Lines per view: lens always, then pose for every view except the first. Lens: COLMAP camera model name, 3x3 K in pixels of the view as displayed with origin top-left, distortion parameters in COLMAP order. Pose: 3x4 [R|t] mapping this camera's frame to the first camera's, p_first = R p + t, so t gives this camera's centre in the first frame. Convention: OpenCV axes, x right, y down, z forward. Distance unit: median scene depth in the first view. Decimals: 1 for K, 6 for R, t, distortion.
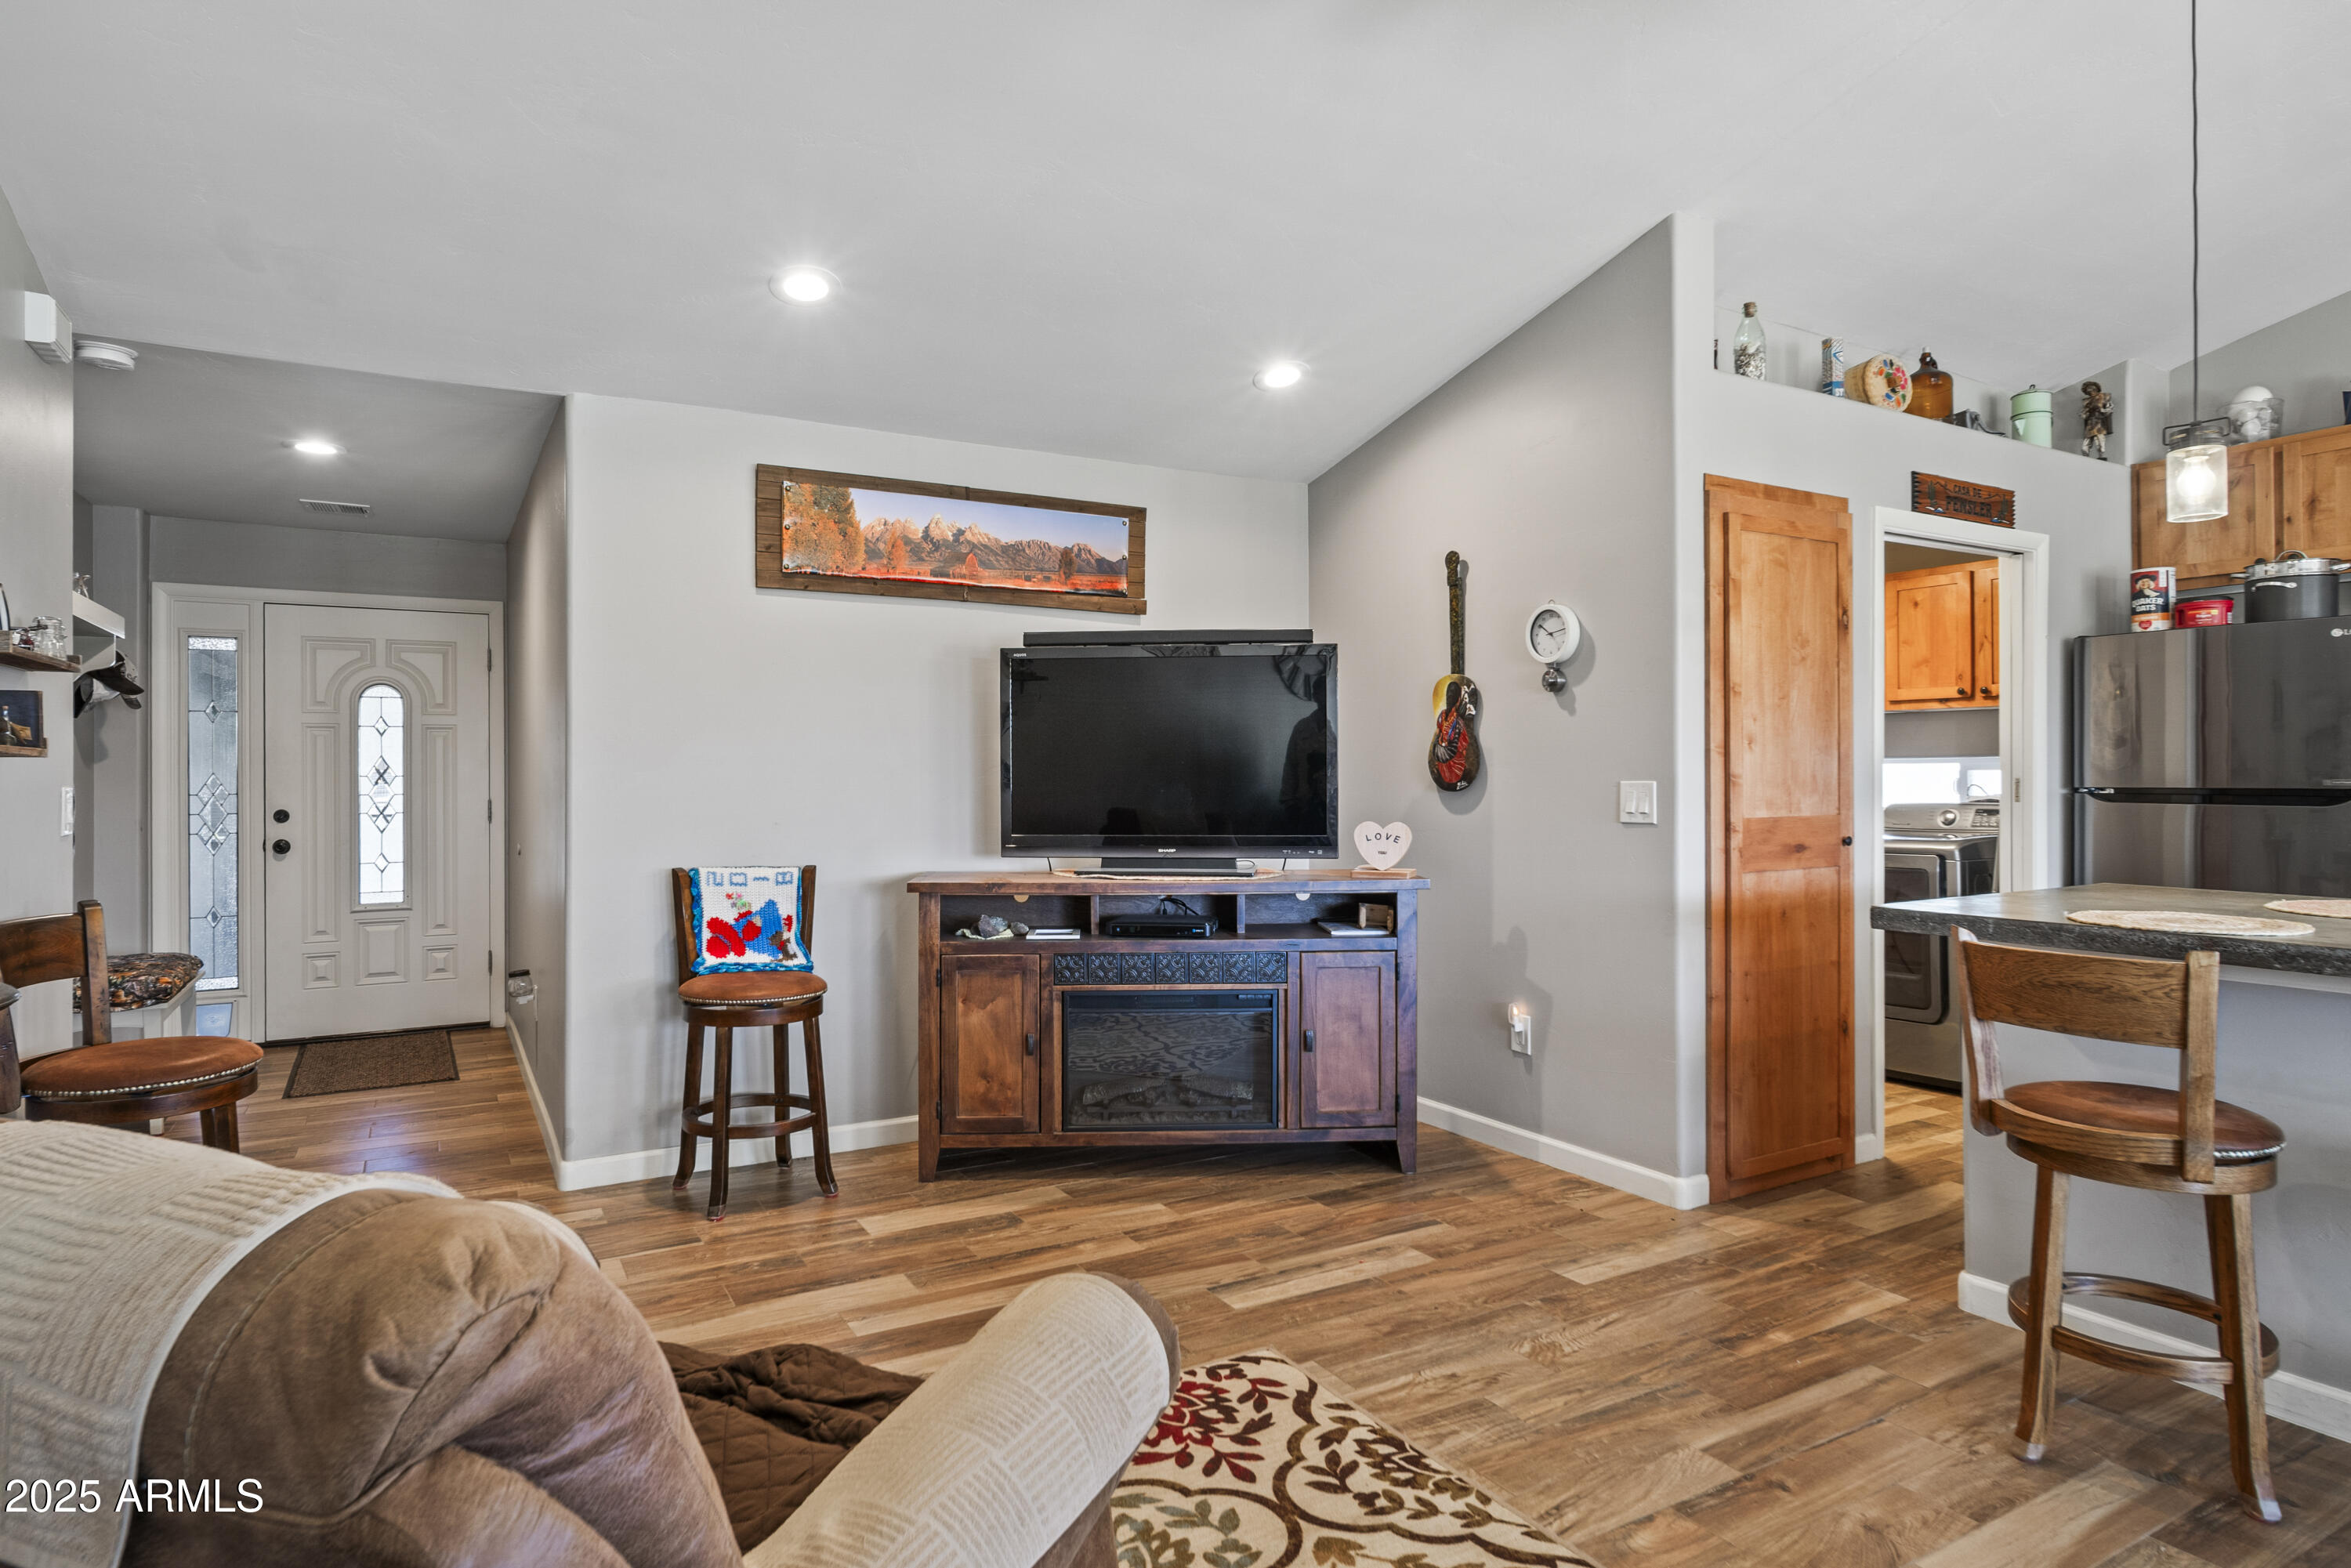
lens RADIAL K [[1287.2, 0, 1164.1], [0, 1287.2, 771.5], [0, 0, 1]] dist [-0.001596, -0.000019]
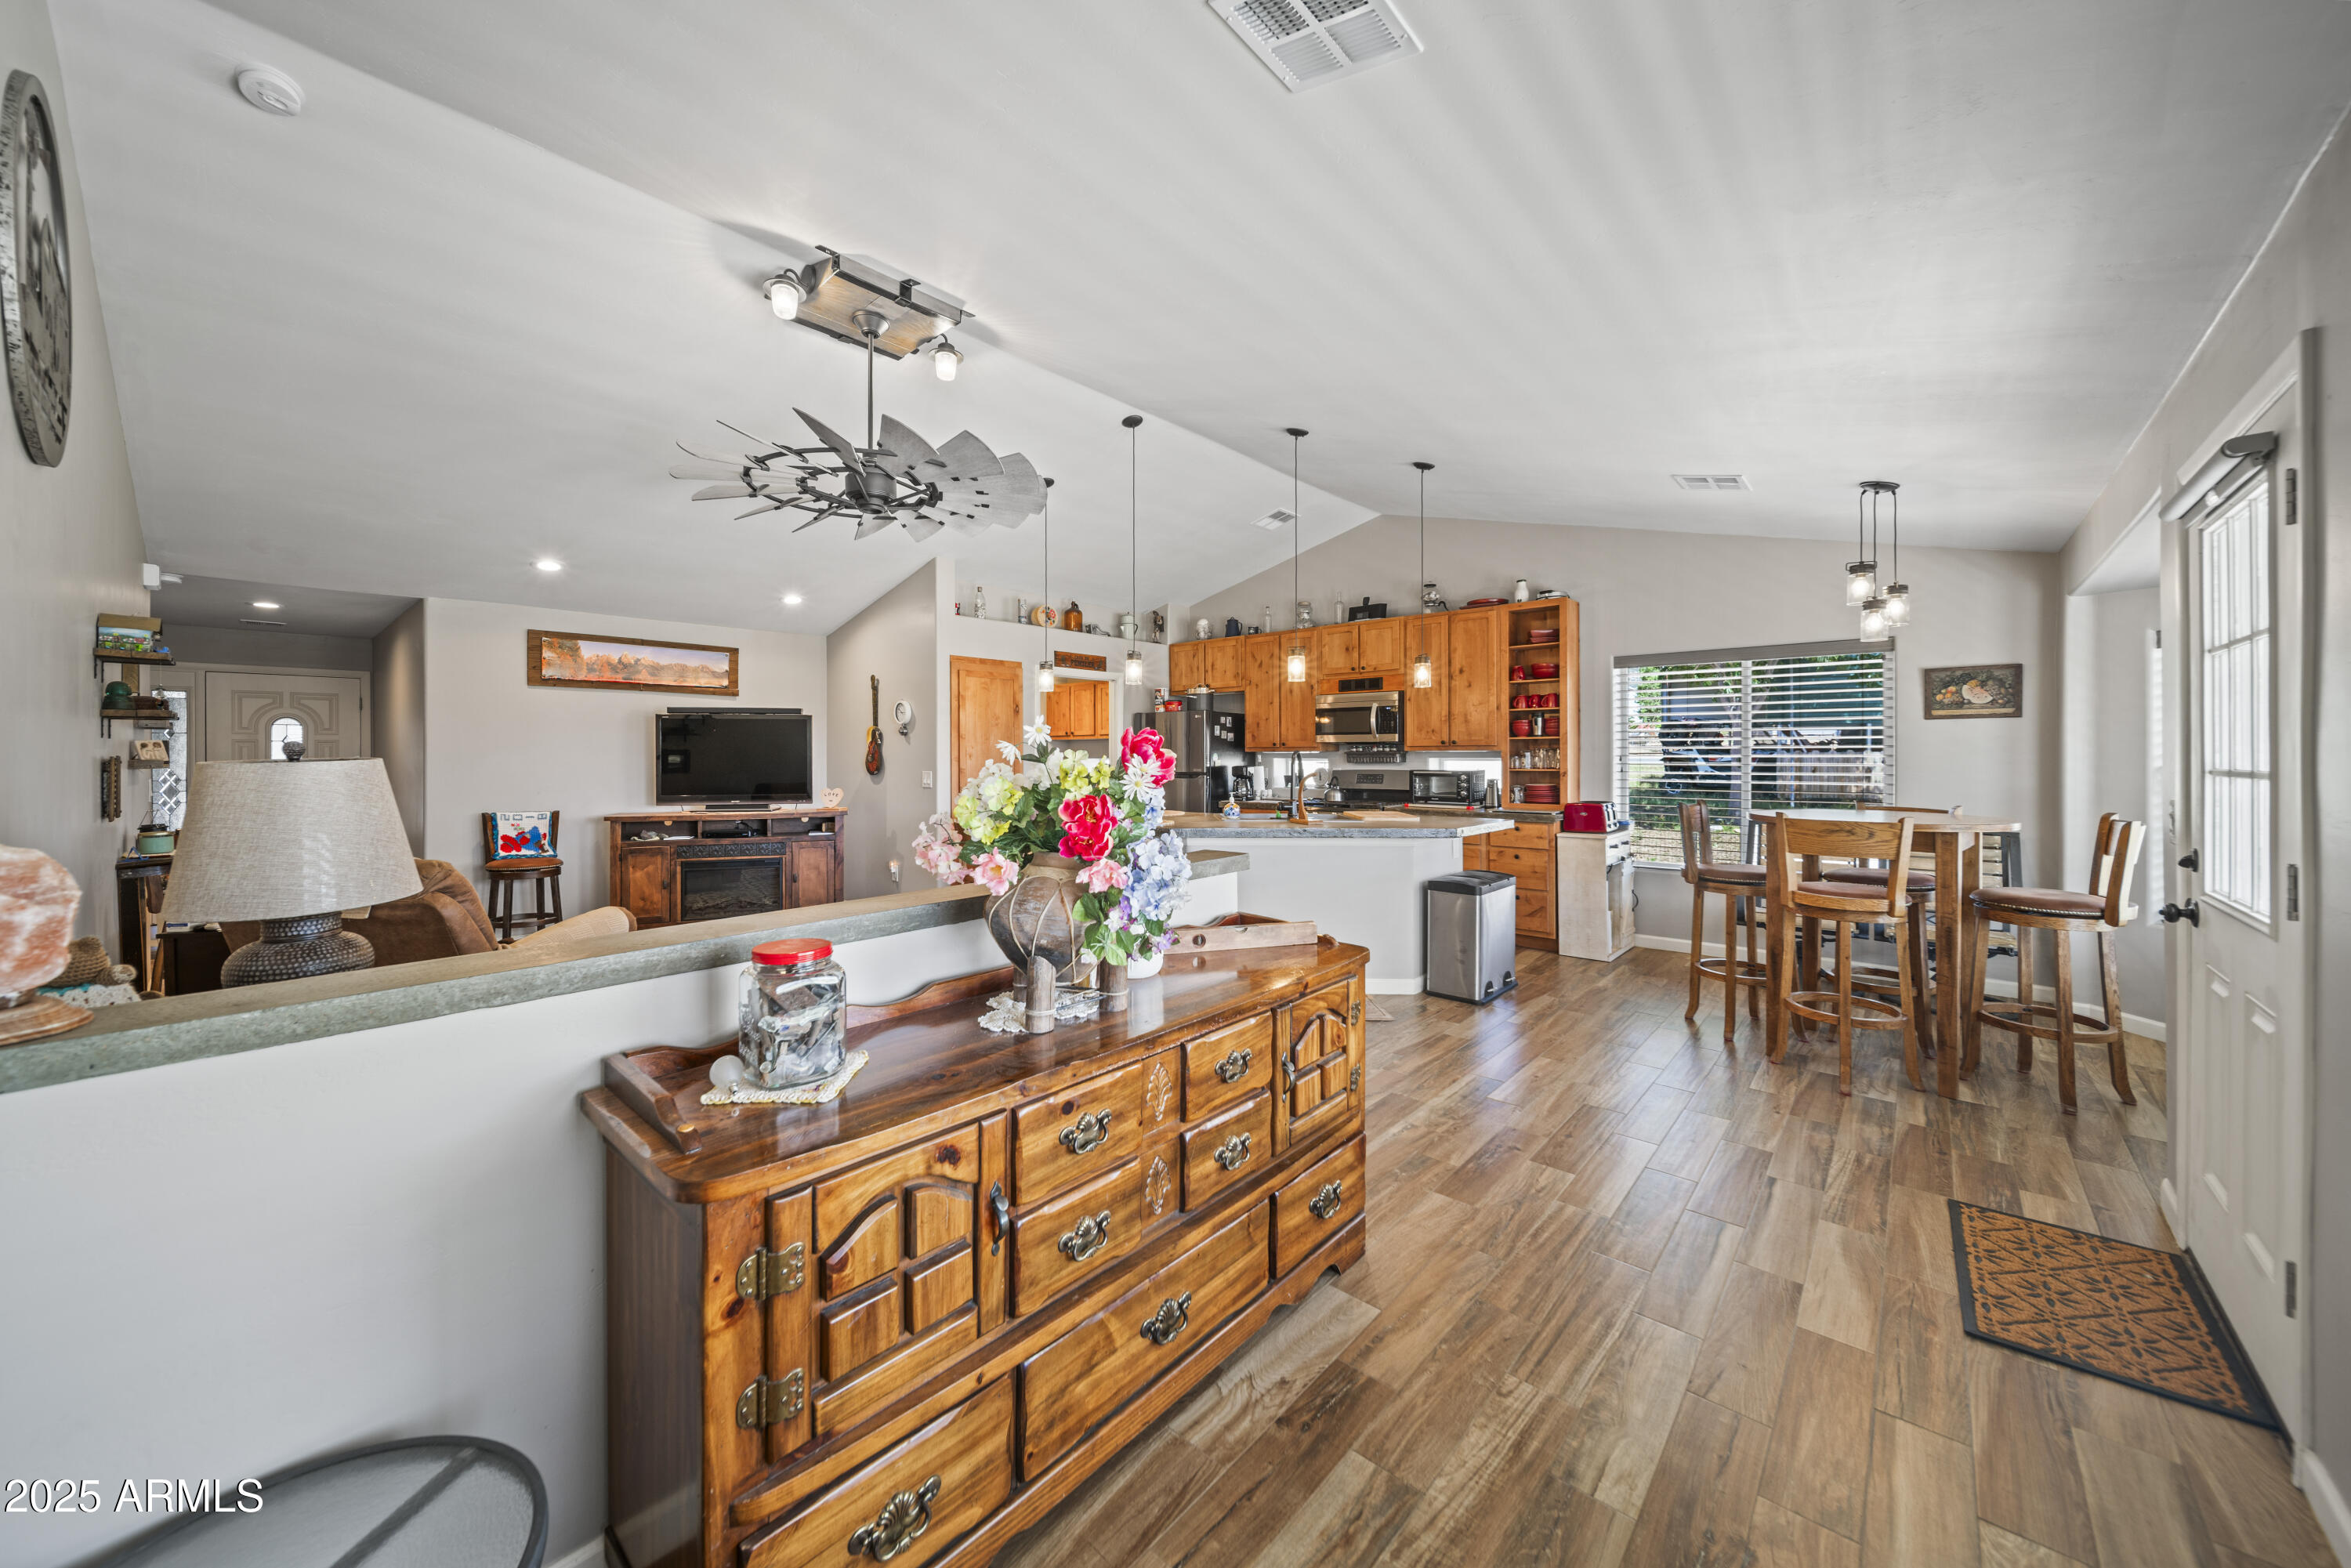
lens RADIAL K [[842.2, 0, 1168.3], [0, 842.2, 755.2], [0, 0, 1]] dist [-0.000499, -0.000024]
pose [[0.950662, 0.000187, 0.310230, 0.290337], [-0.000308, 1.000000, 0.000343, -0.024864], [-0.310230, -0.000422, 0.950662, -0.741472]]
